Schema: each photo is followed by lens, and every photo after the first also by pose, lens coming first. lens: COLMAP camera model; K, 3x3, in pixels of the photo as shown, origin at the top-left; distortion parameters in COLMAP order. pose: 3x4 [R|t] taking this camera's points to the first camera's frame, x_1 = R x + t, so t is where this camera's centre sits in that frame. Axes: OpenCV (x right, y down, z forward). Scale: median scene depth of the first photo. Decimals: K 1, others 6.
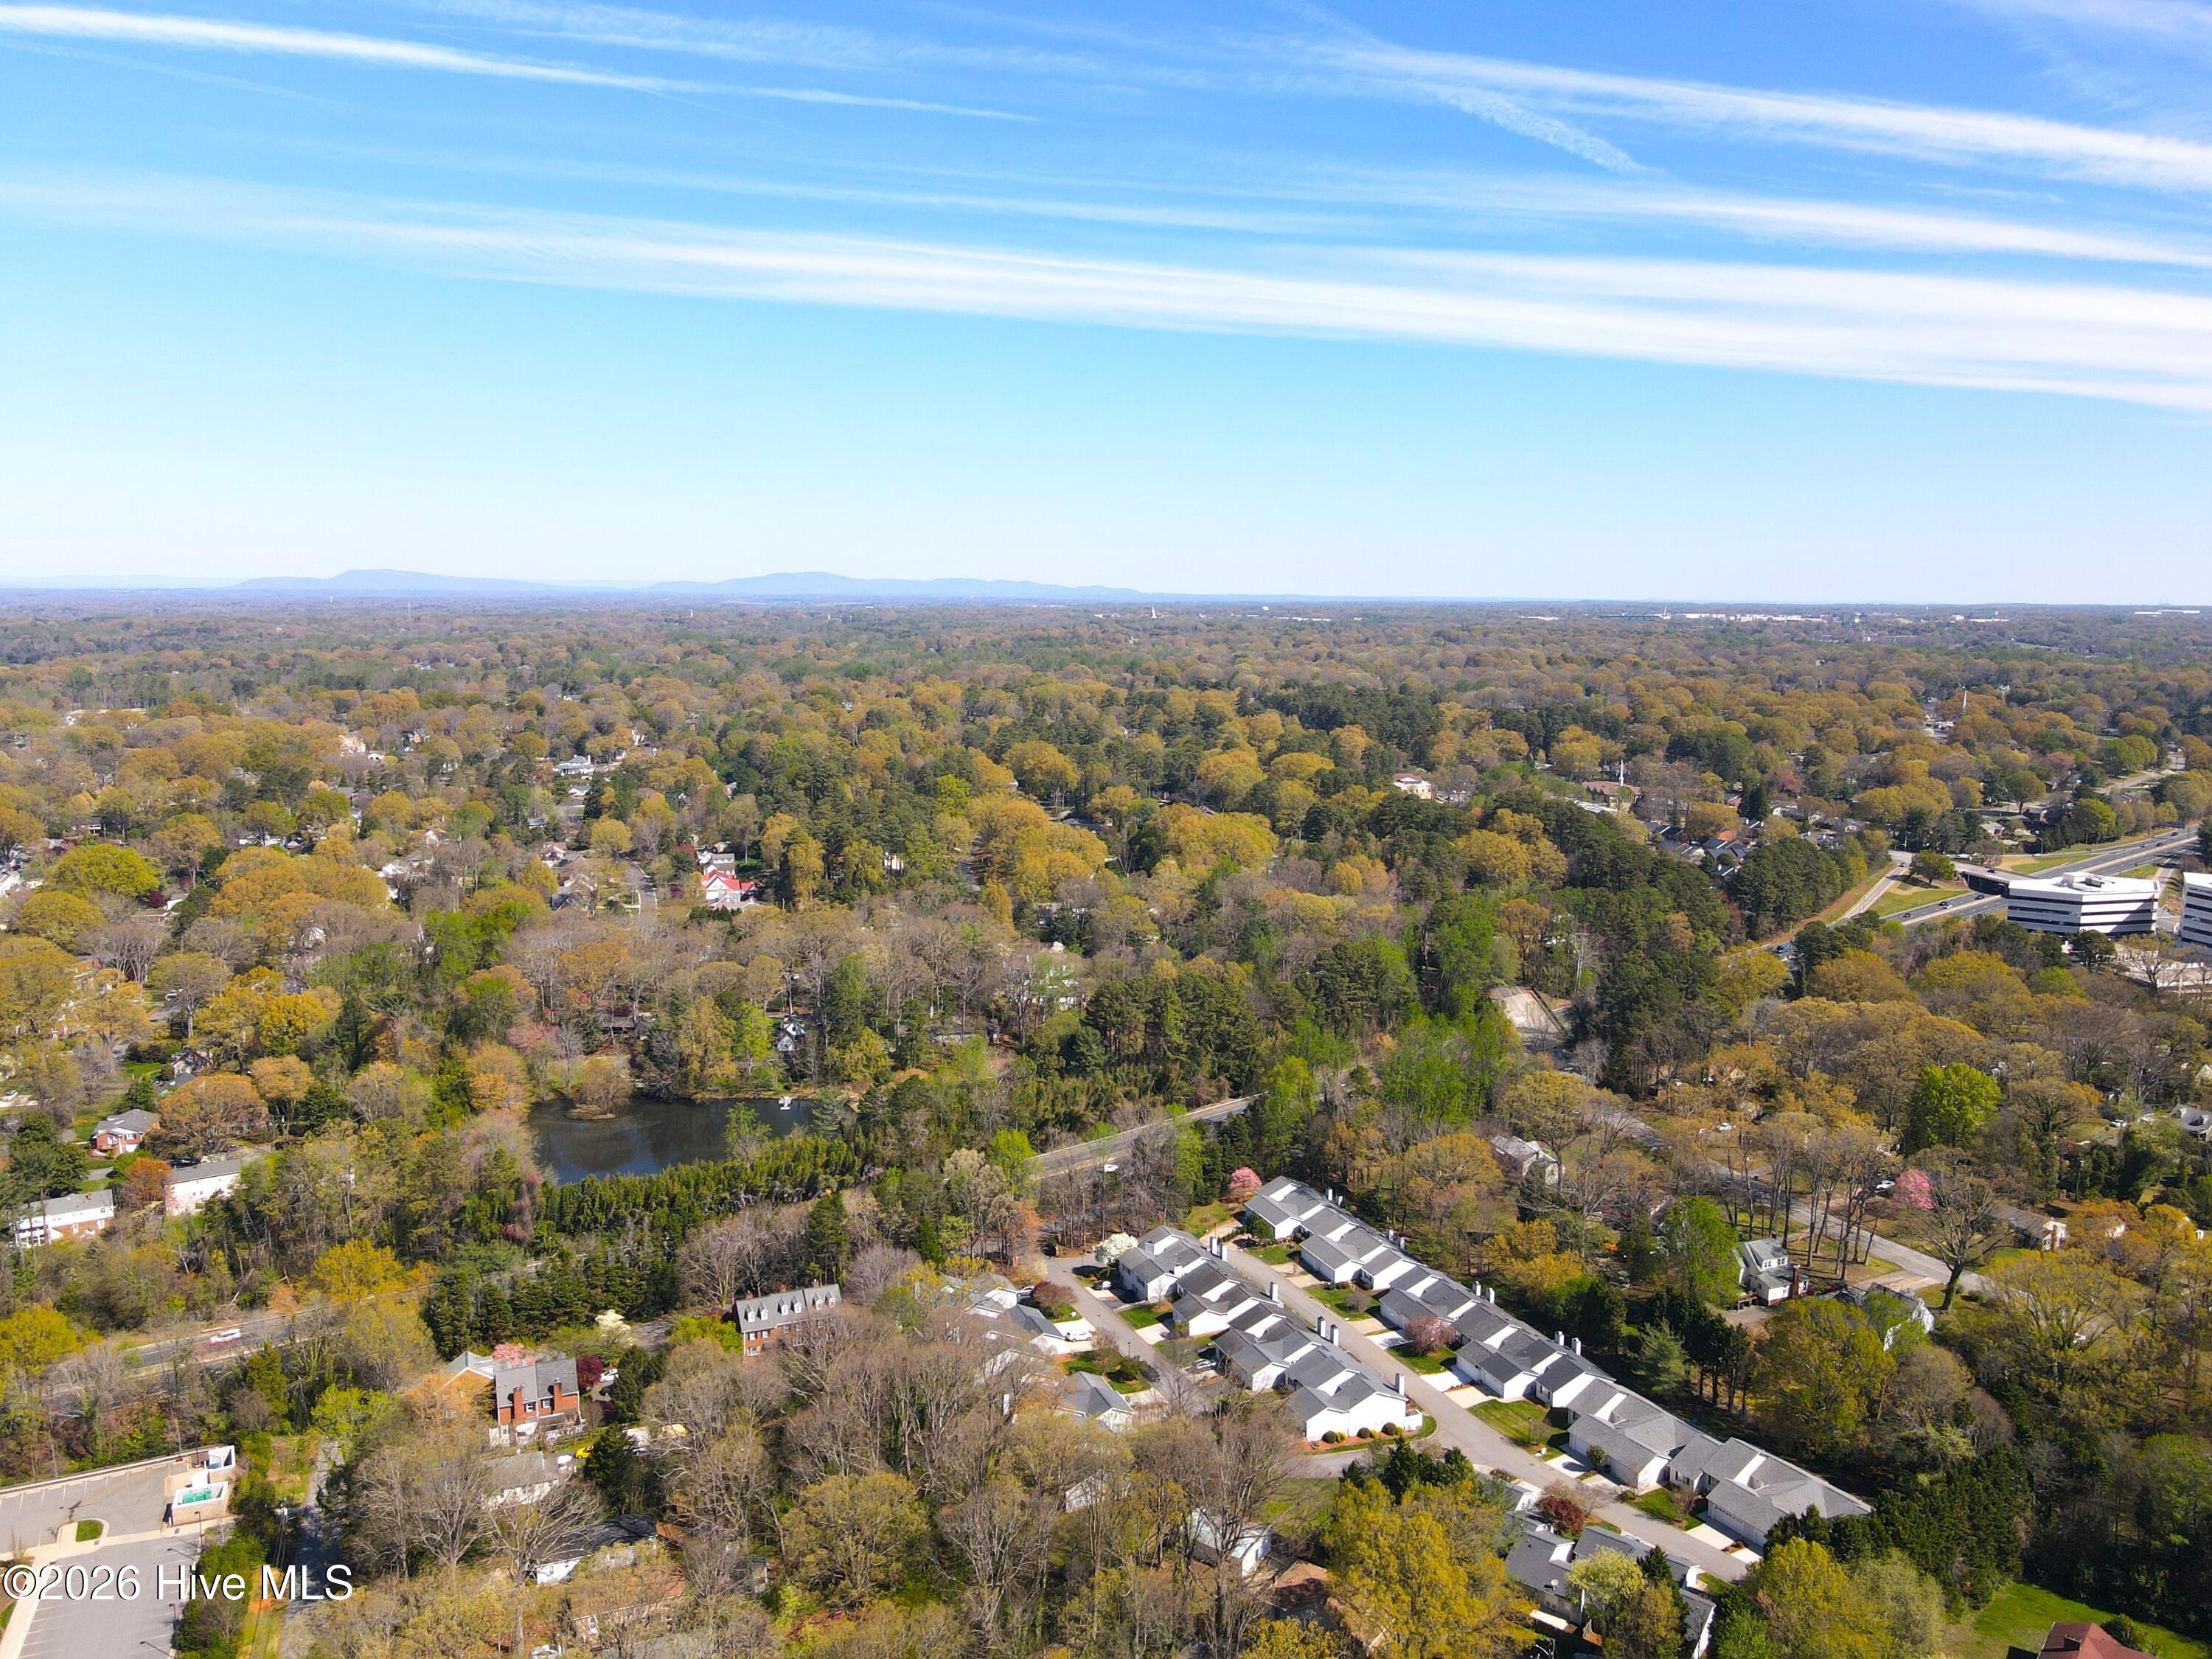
lens RADIAL K [[1615.4, 0, 1092.7], [0, 1615.4, 828.7], [0, 0, 1]] dist [-0.012454, 0.038846]
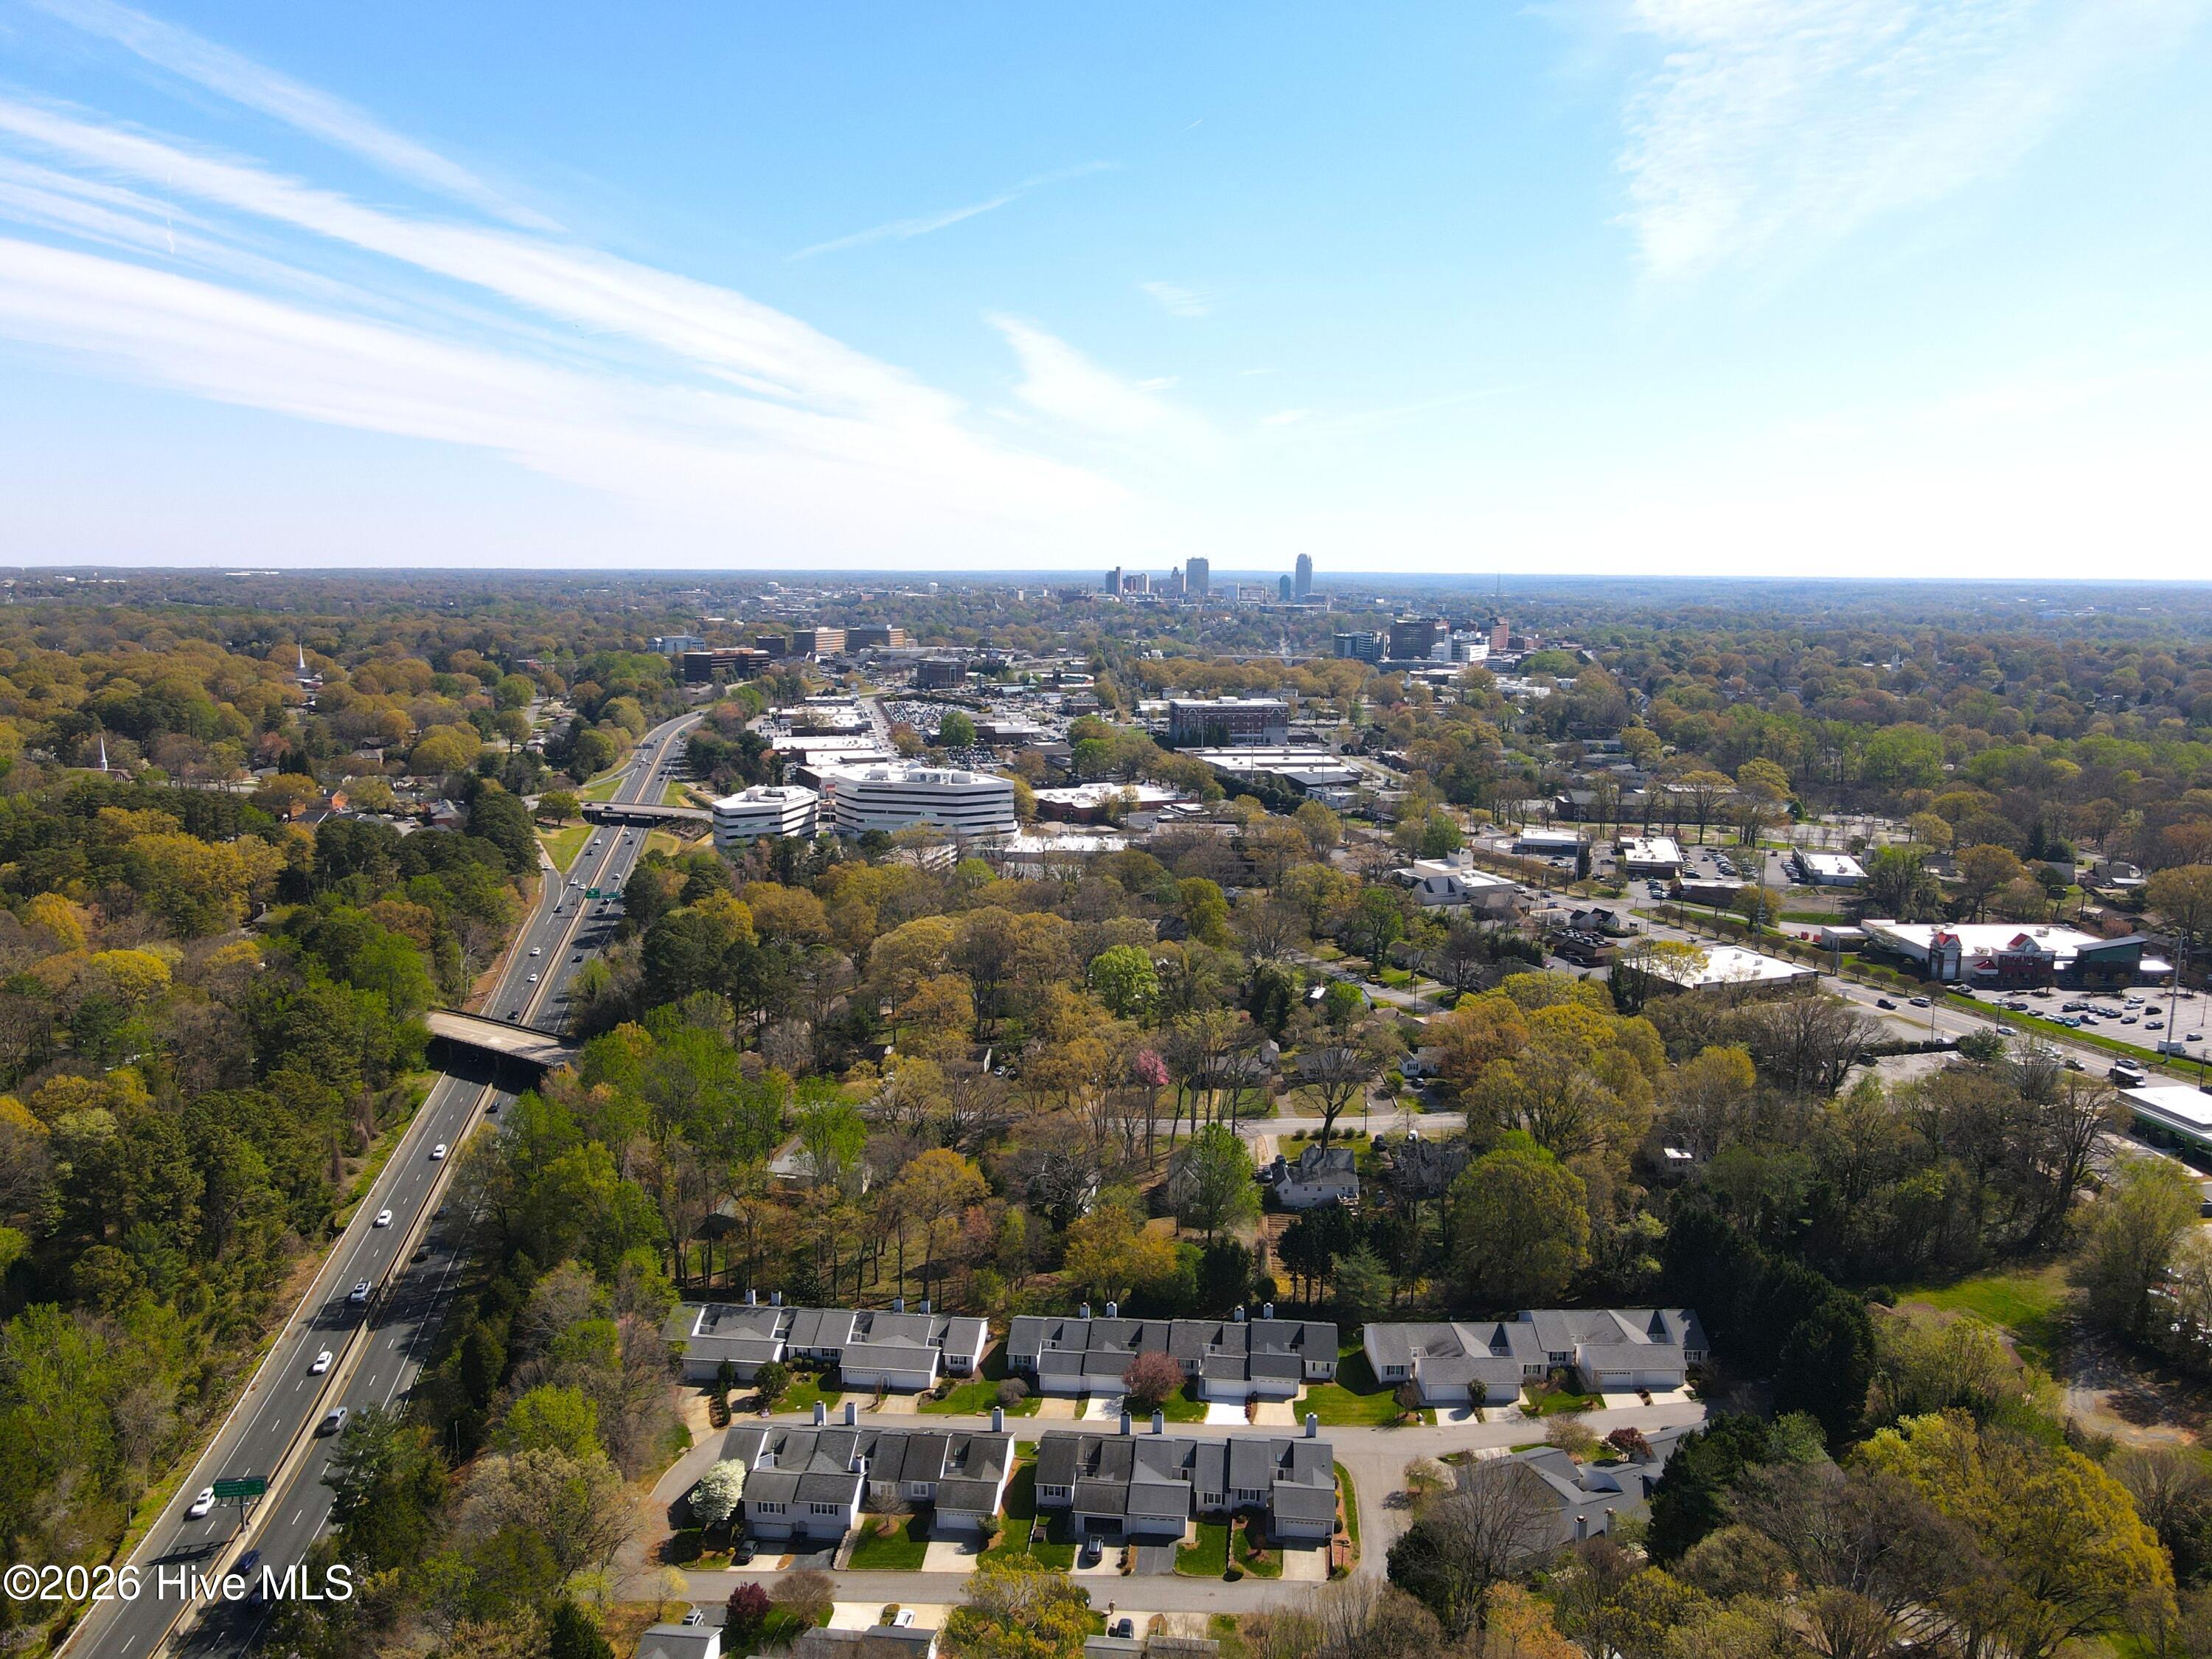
lens RADIAL K [[1615.4, 0, 1092.7], [0, 1615.4, 828.7], [0, 0, 1]] dist [-0.012454, 0.038846]
pose [[0.482314, -0.146251, 0.863703, -0.428170], [0.126971, 0.987224, 0.096264, -0.040497], [-0.866748, 0.063236, 0.494722, 0.543400]]
